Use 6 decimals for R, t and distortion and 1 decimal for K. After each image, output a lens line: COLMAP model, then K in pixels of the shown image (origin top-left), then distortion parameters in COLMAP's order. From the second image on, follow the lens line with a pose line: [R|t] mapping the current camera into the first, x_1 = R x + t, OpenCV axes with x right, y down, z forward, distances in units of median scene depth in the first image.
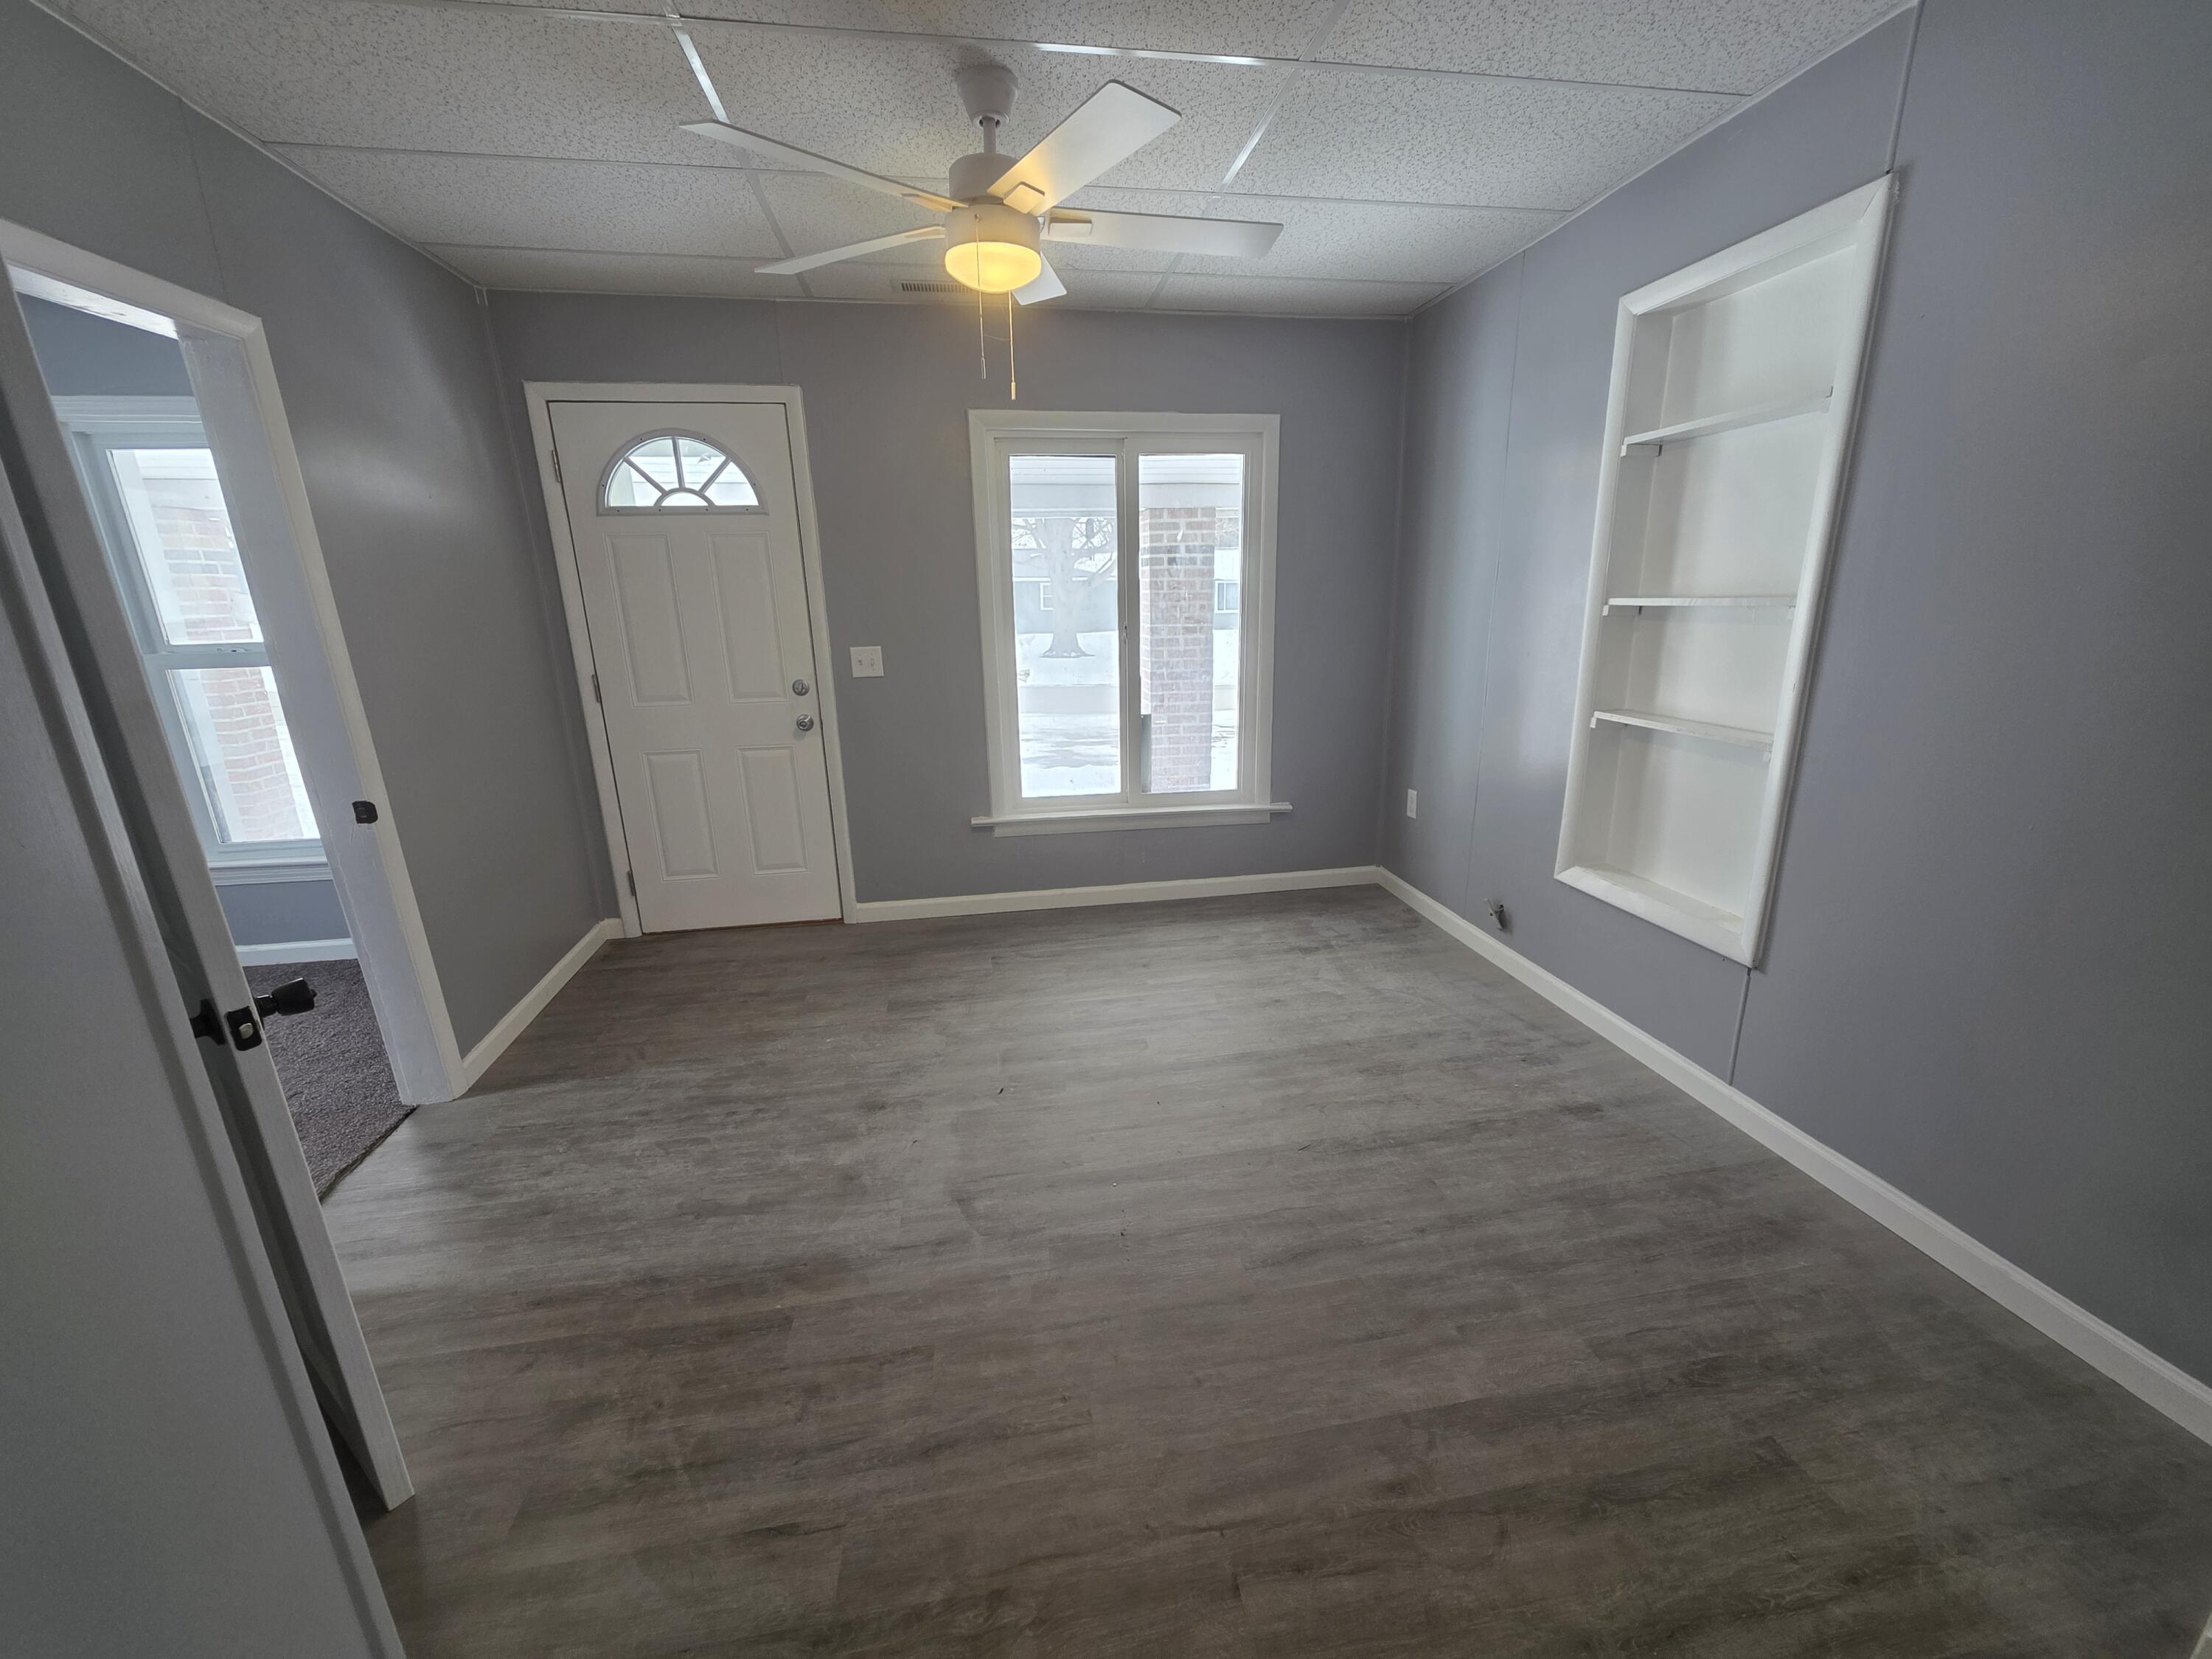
lens RADIAL K [[881.4, 0, 1110.3], [0, 881.4, 833.4], [0, 0, 1]] dist [0.009824, 0.000715]
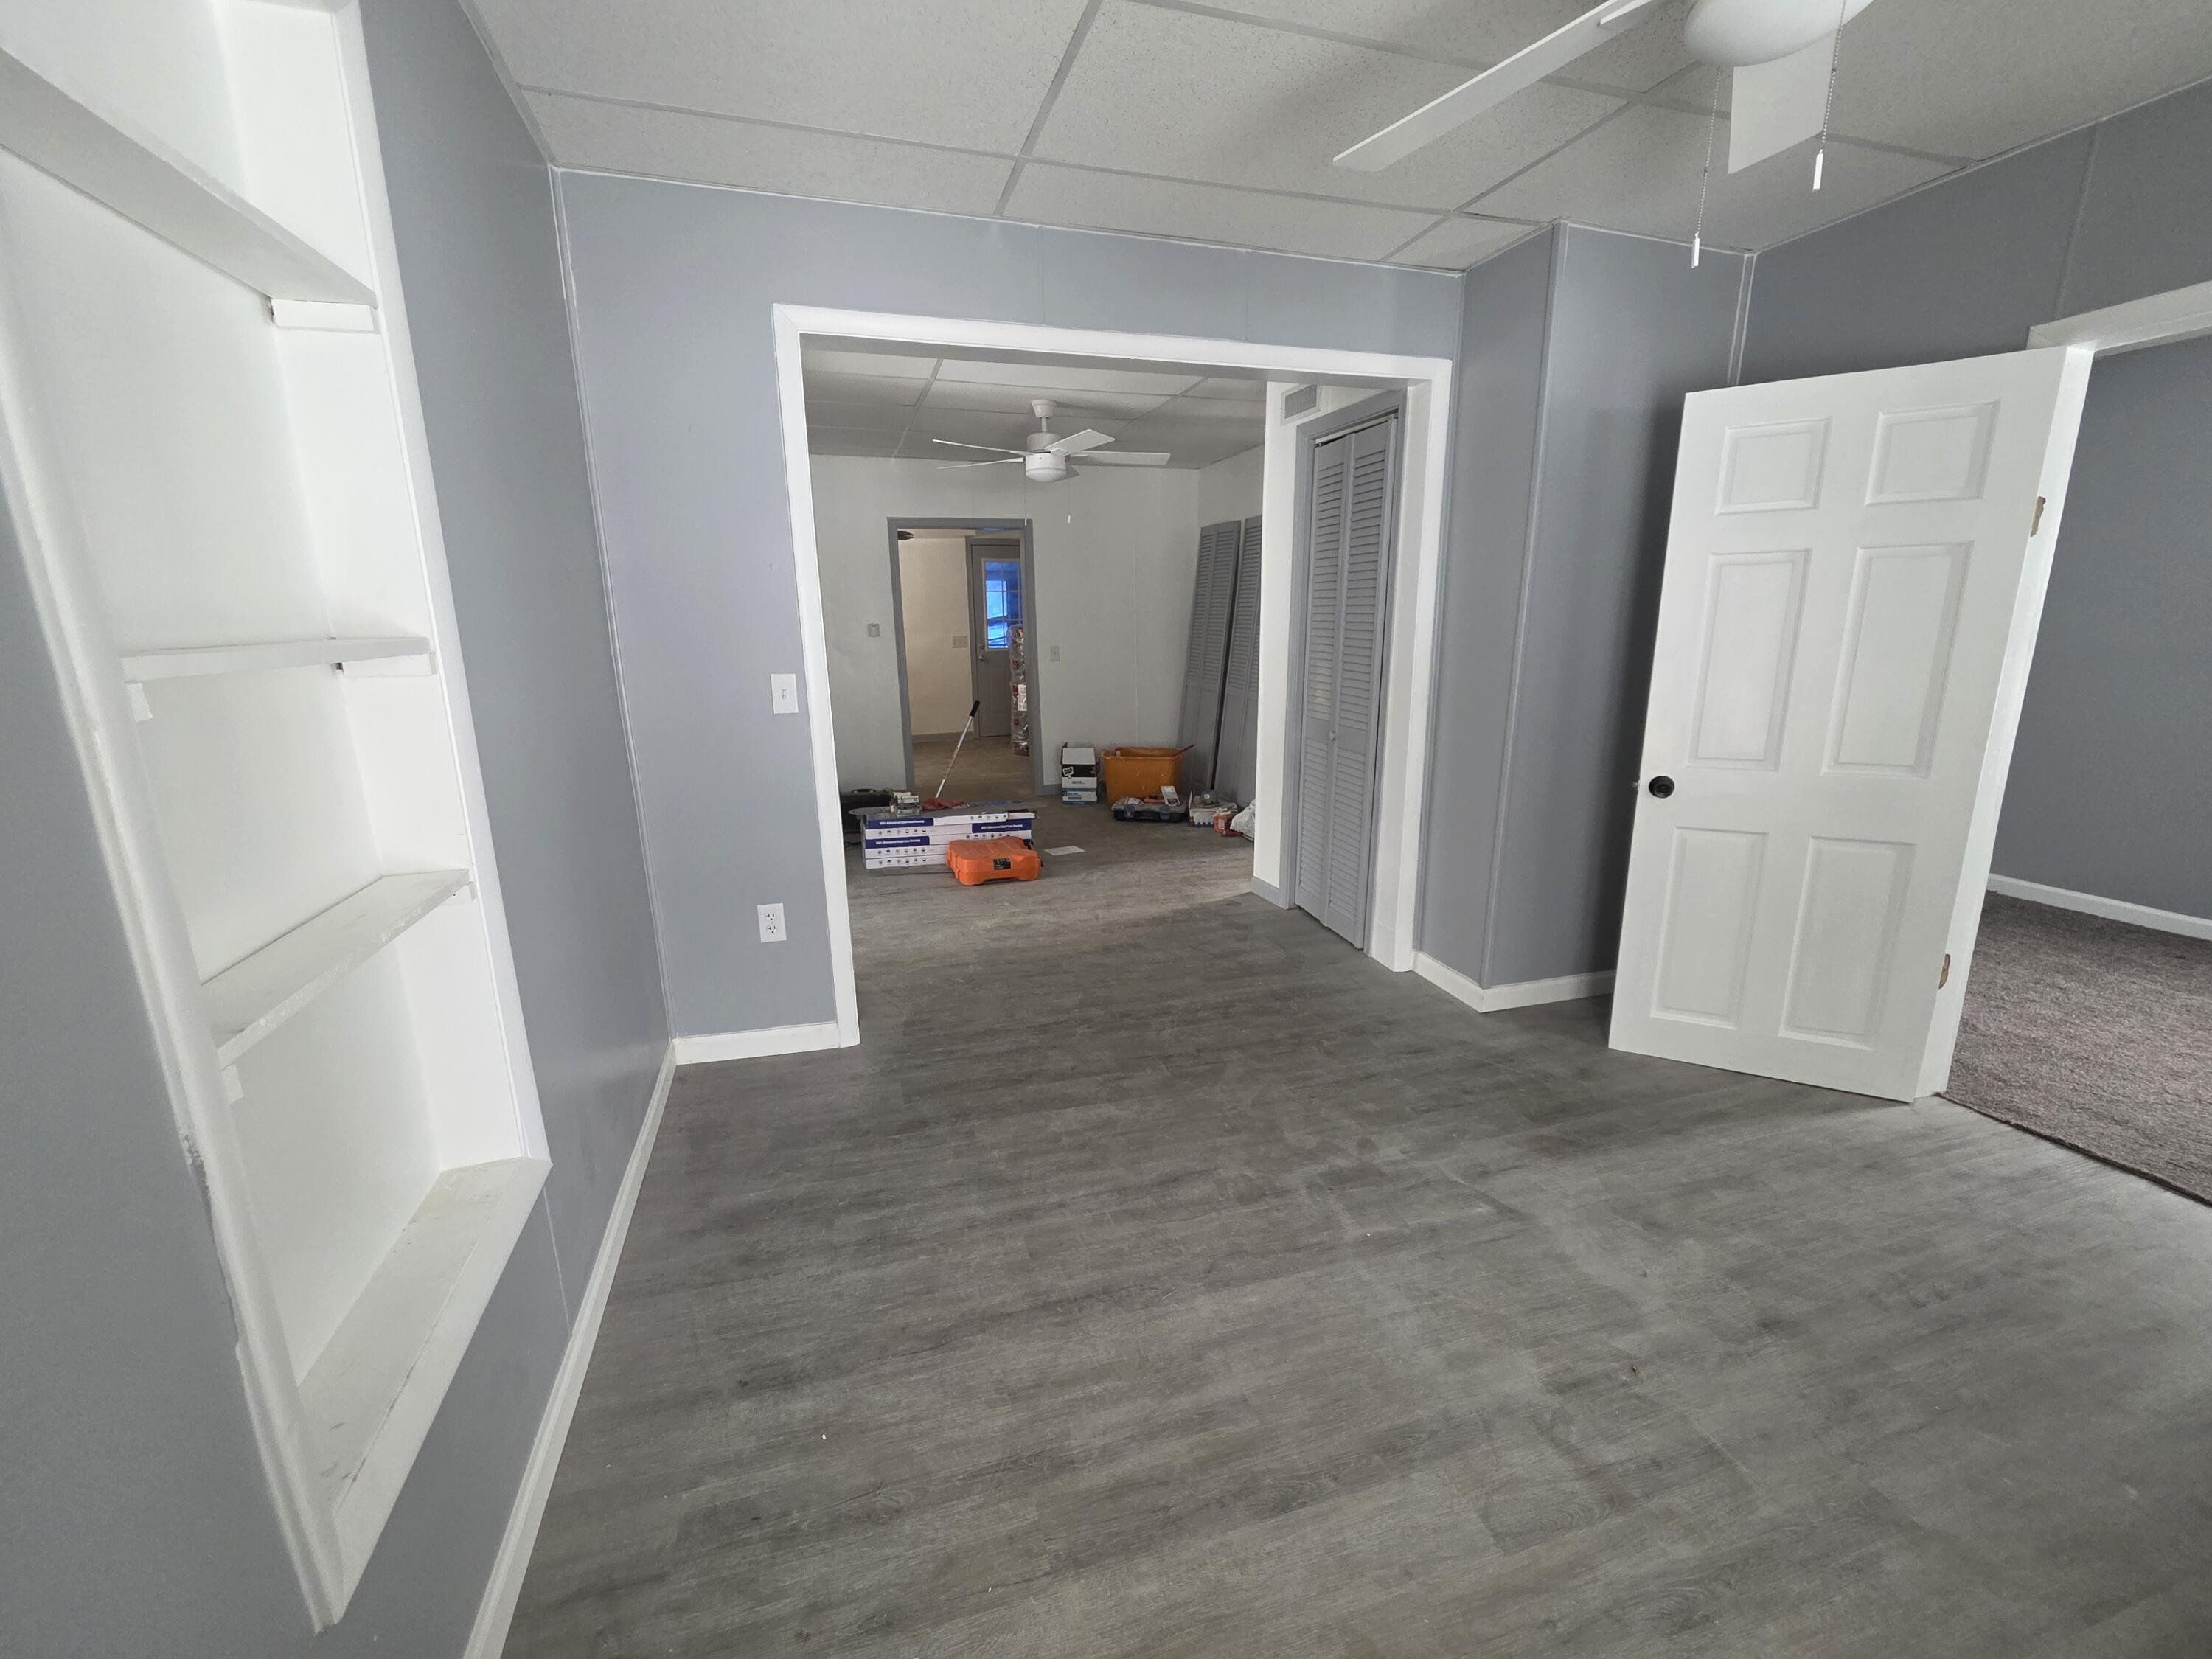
lens RADIAL K [[881.4, 0, 1101.3], [0, 881.4, 823.7], [0, 0, 1]] dist [0.009824, 0.000715]
pose [[-0.990158, 0.062912, -0.125017, 0.417633], [-0.004325, 0.879090, 0.476636, -0.478258], [0.139888, 0.472486, -0.870166, 1.757102]]
